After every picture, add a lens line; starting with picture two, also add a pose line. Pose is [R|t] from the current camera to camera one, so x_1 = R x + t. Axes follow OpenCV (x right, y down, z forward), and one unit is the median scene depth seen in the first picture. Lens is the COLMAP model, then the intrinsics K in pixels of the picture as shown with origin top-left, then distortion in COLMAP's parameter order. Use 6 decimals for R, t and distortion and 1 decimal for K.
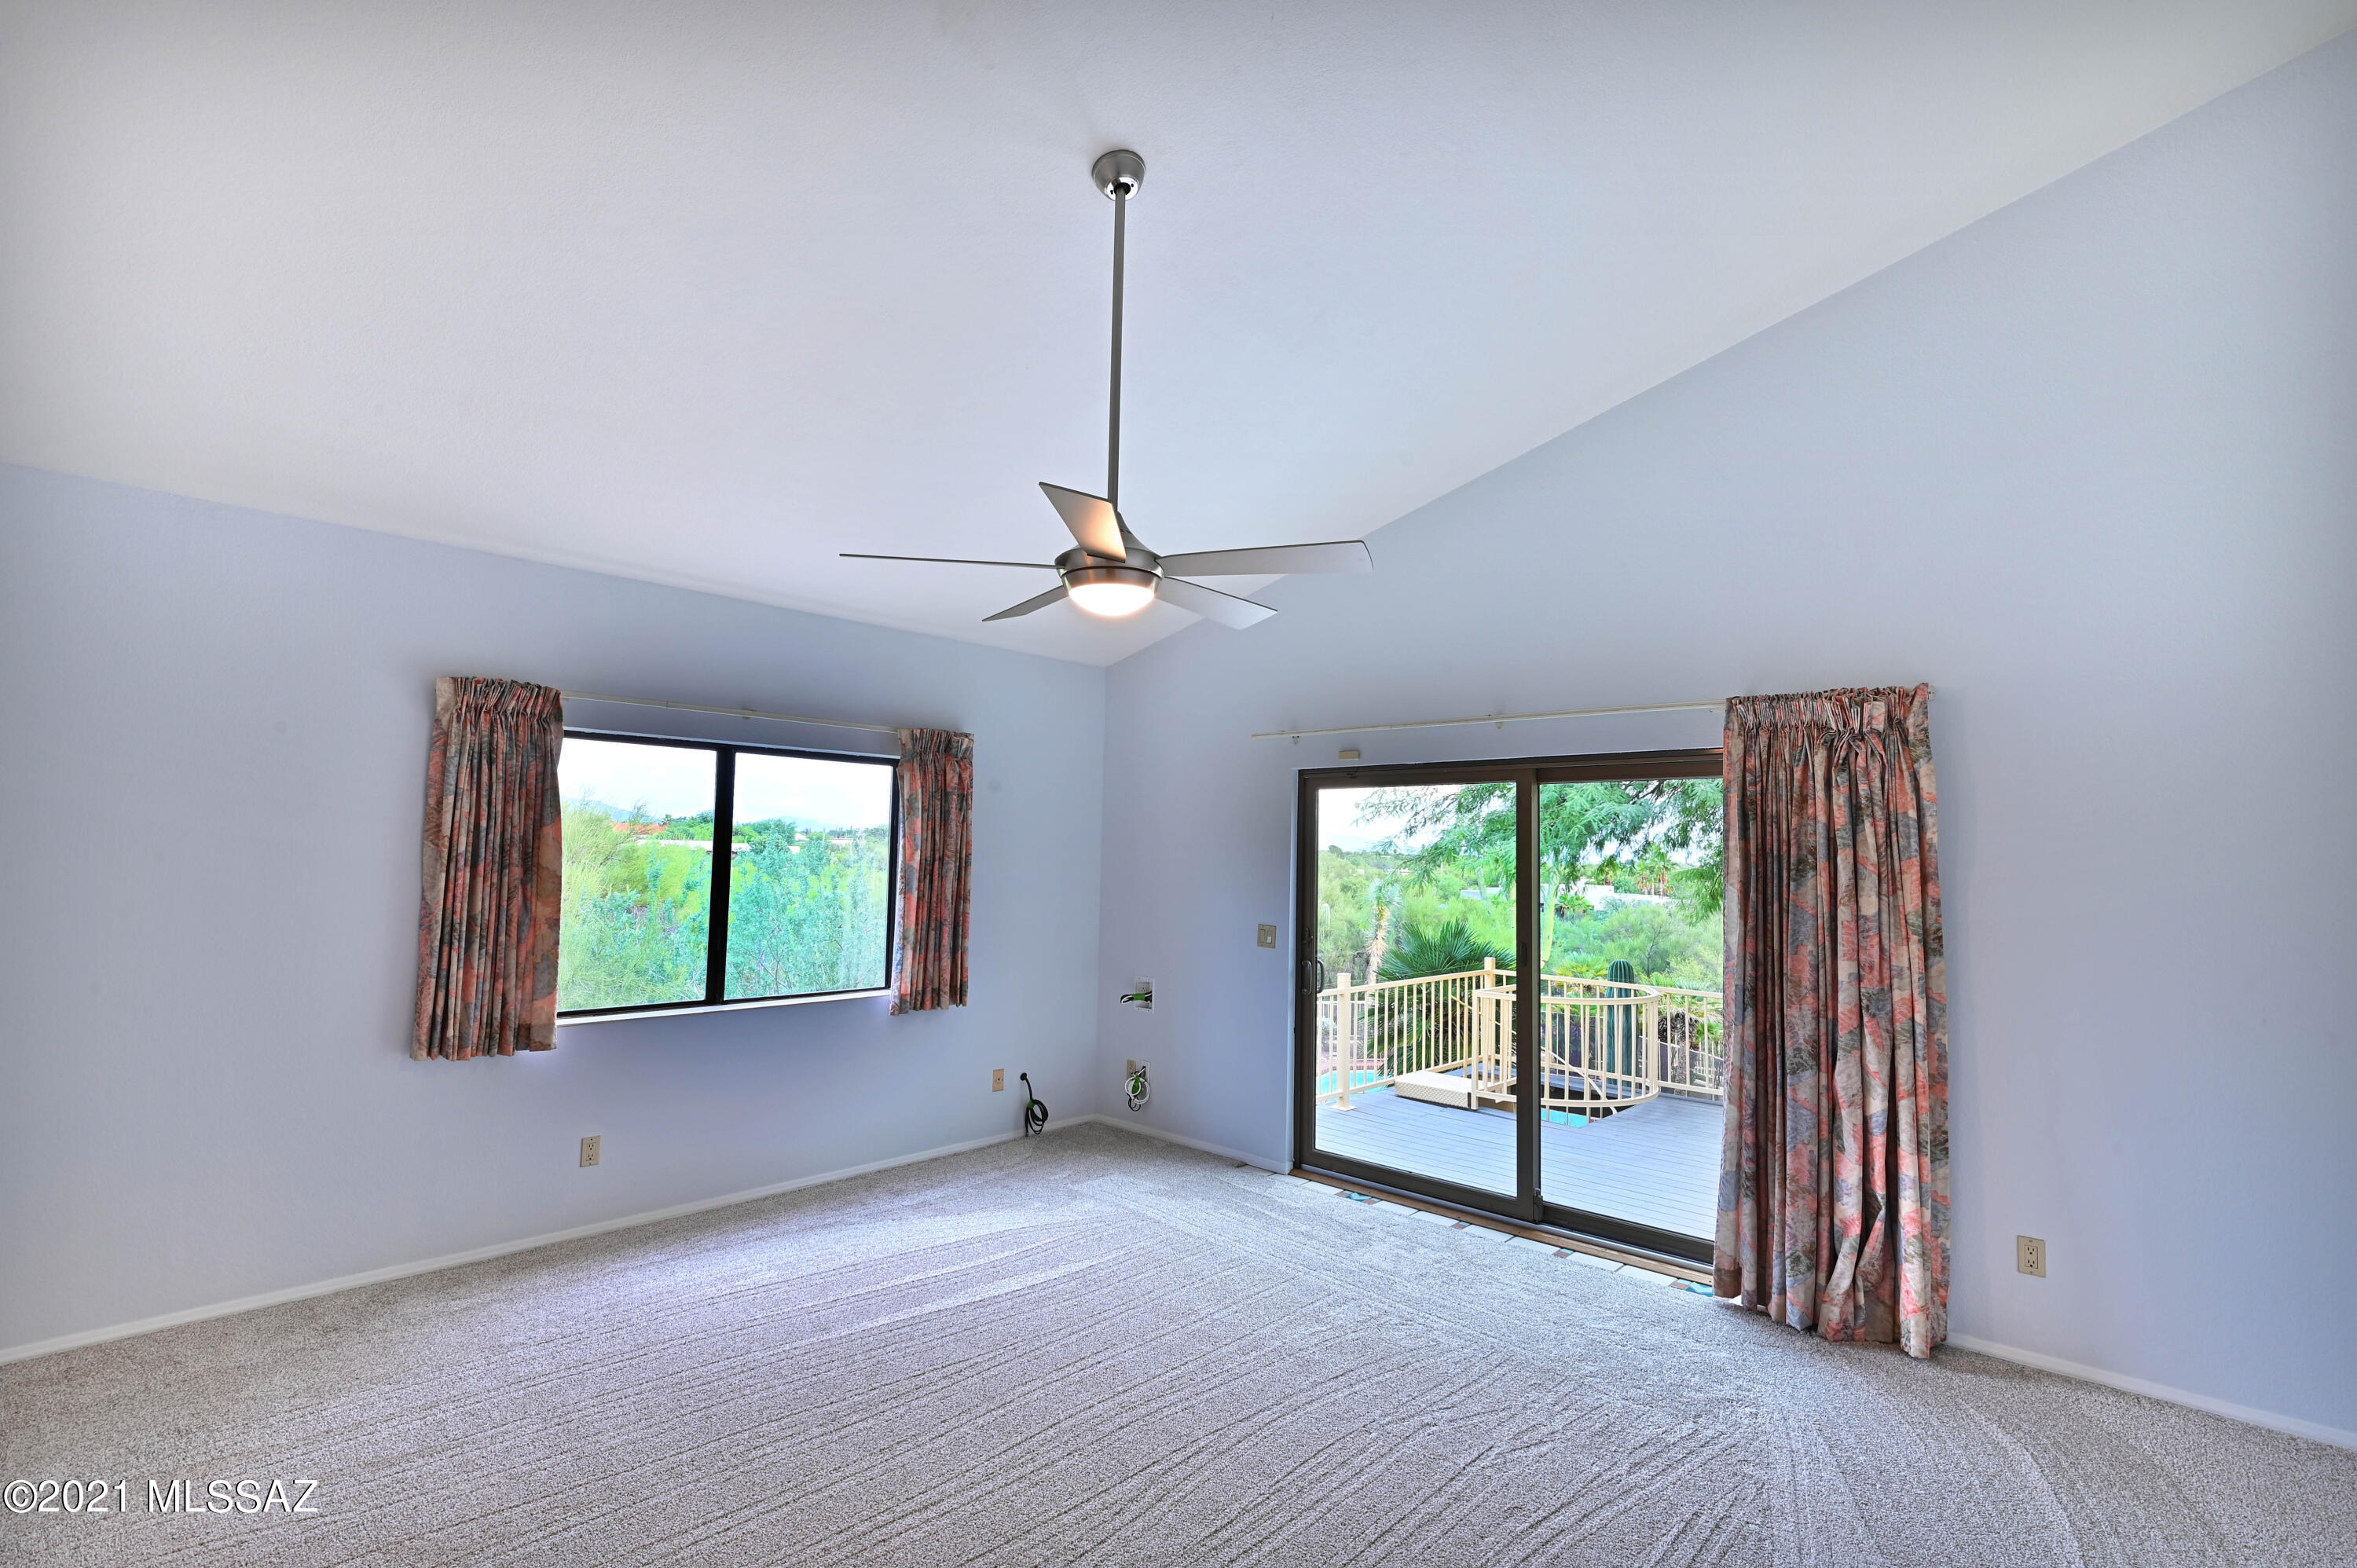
lens RADIAL K [[1080.4, 0, 1178.9], [0, 1080.4, 784.3], [0, 0, 1]] dist [-0.003537, -0.000431]
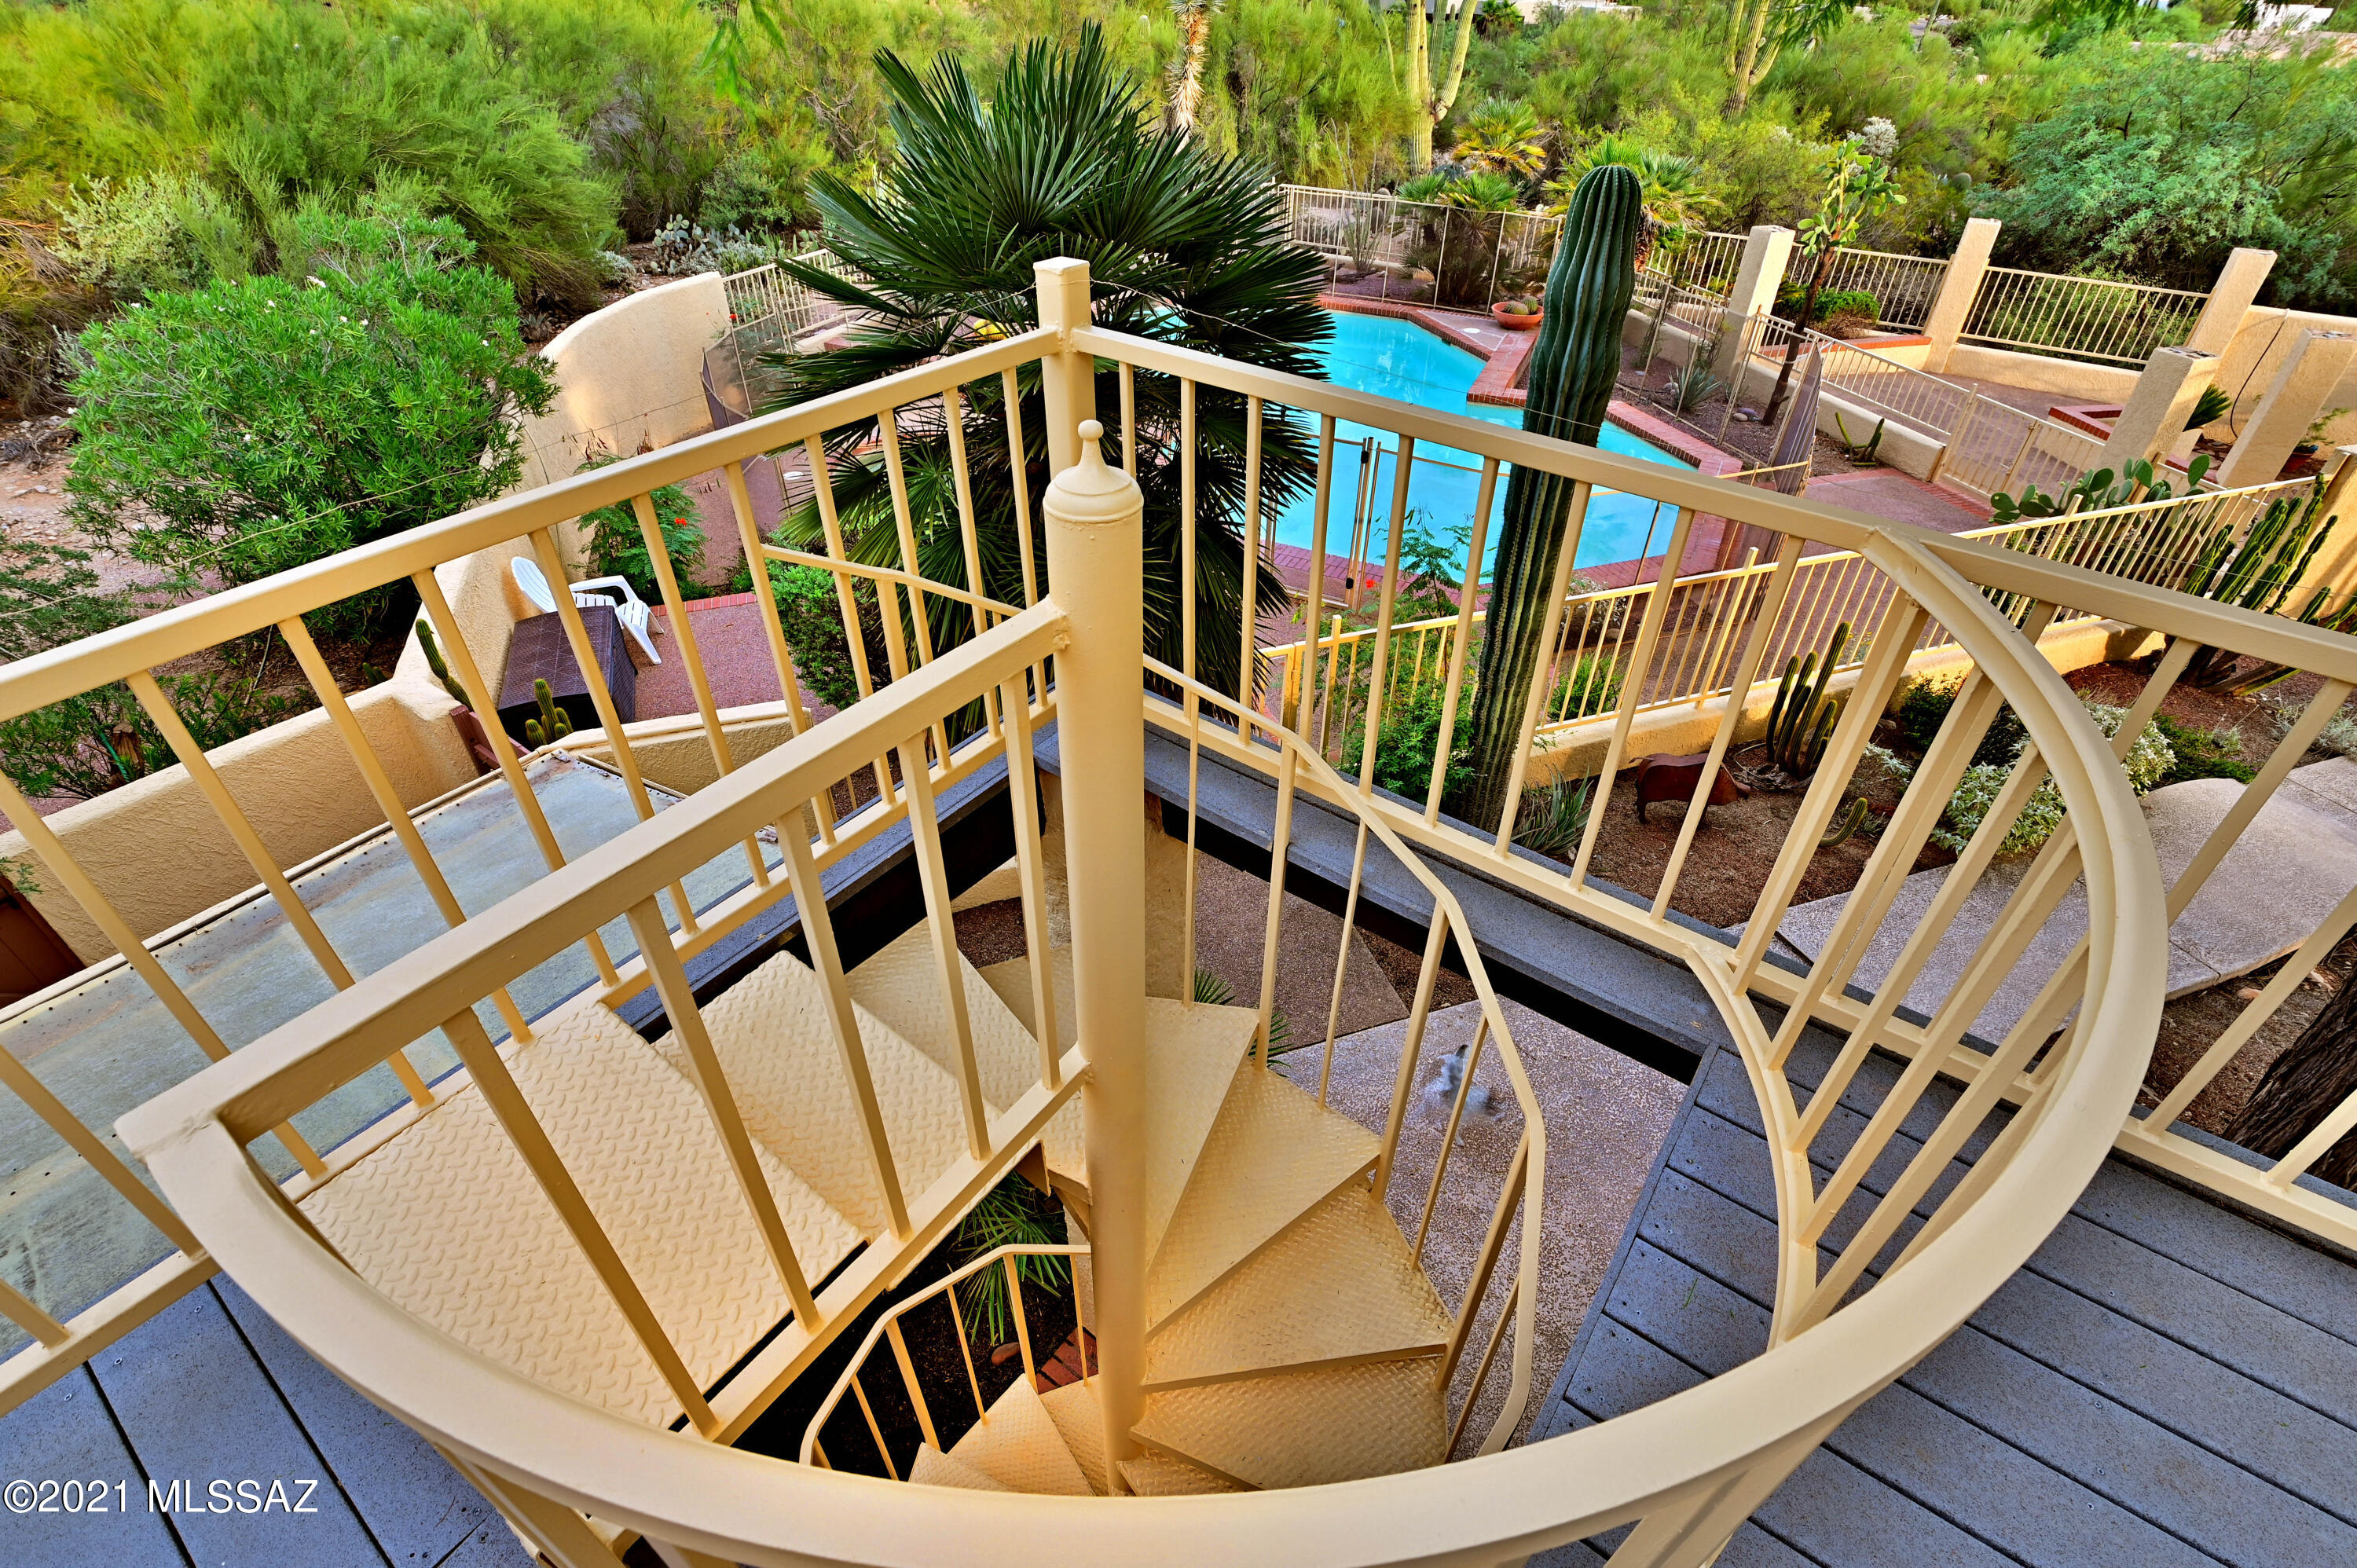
lens RADIAL K [[1080.4, 0, 1182.0], [0, 1080.4, 786.1], [0, 0, 1]] dist [-0.003537, -0.000431]
pose [[0.993470, -0.075777, 0.085294, 0.072341], [-0.000014, 0.747503, 0.664259, 0.026739], [-0.114093, -0.659922, 0.742621, 0.201753]]
